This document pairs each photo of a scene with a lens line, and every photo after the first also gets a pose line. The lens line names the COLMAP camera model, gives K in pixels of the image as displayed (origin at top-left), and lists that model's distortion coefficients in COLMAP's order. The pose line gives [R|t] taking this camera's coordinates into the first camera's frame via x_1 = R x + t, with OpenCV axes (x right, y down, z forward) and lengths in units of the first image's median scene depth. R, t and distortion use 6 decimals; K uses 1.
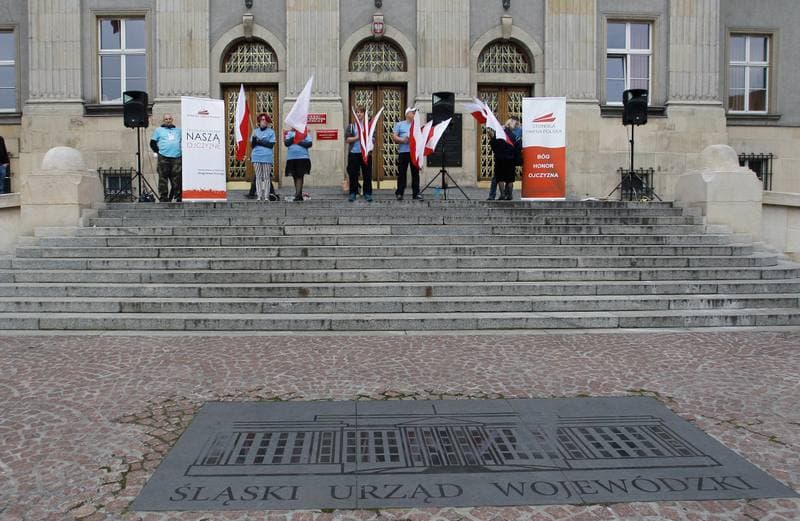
lens RADIAL K [[554.4, 0, 369.3], [0, 554.4, 249.1], [0, 0, 1]] dist [-0.088591, 0.052549]
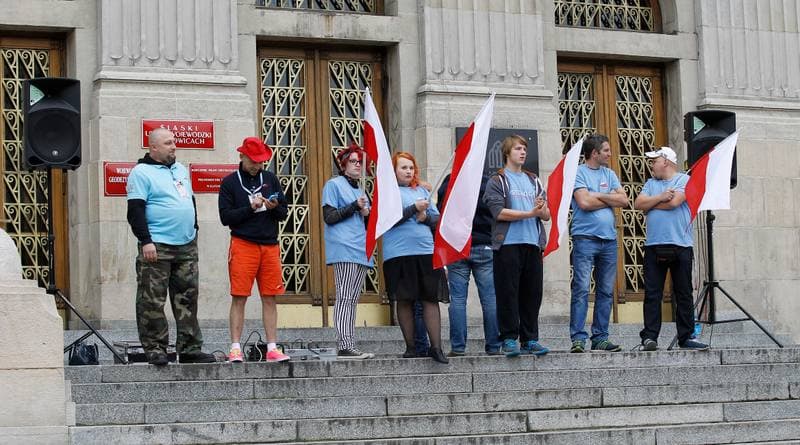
lens RADIAL K [[2094.2, 0, 400.0], [0, 2094.2, 222.5], [0, 0, 1]] dist [-0.374000, 1.115158]
pose [[0.899245, 0.010727, 0.437315, -0.807349], [0.058944, 0.987611, -0.145431, 0.037156], [-0.433457, 0.156556, 0.887471, -0.365071]]
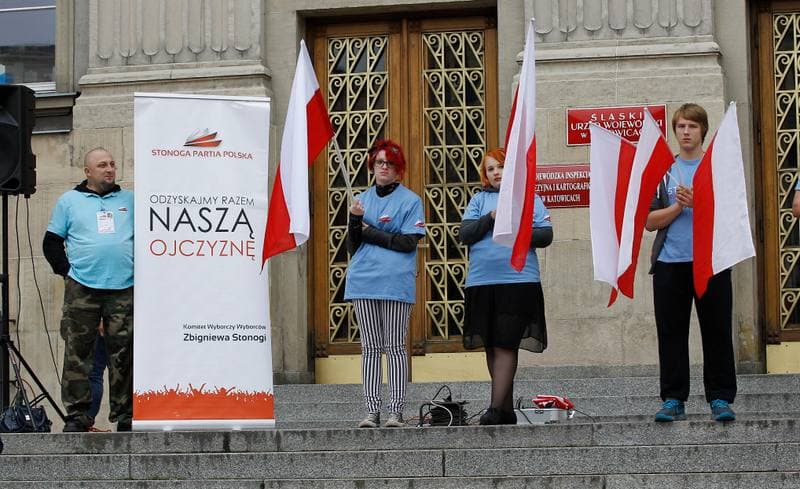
lens RADIAL K [[2534.8, 0, 400.0], [0, 2534.8, 244.5], [0, 0, 1]] dist [-0.306712, -2.134286]
pose [[0.963007, -0.032081, -0.267561, 0.185726], [-0.009460, 0.988252, -0.152540, 0.025598], [0.269311, 0.149428, 0.951390, -0.325443]]
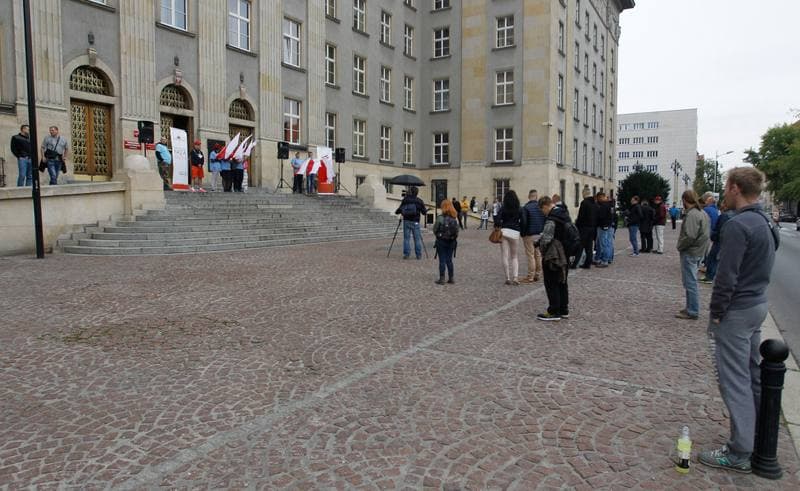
lens RADIAL K [[509.3, 0, 400.0], [0, 509.3, 245.5], [0, 0, 1]] dist [-0.039903, 0.000940]
pose [[0.544901, -0.060695, 0.836301, -1.231408], [0.048461, 0.997989, 0.040855, 0.050651], [-0.837099, 0.018266, 0.546746, -0.416338]]
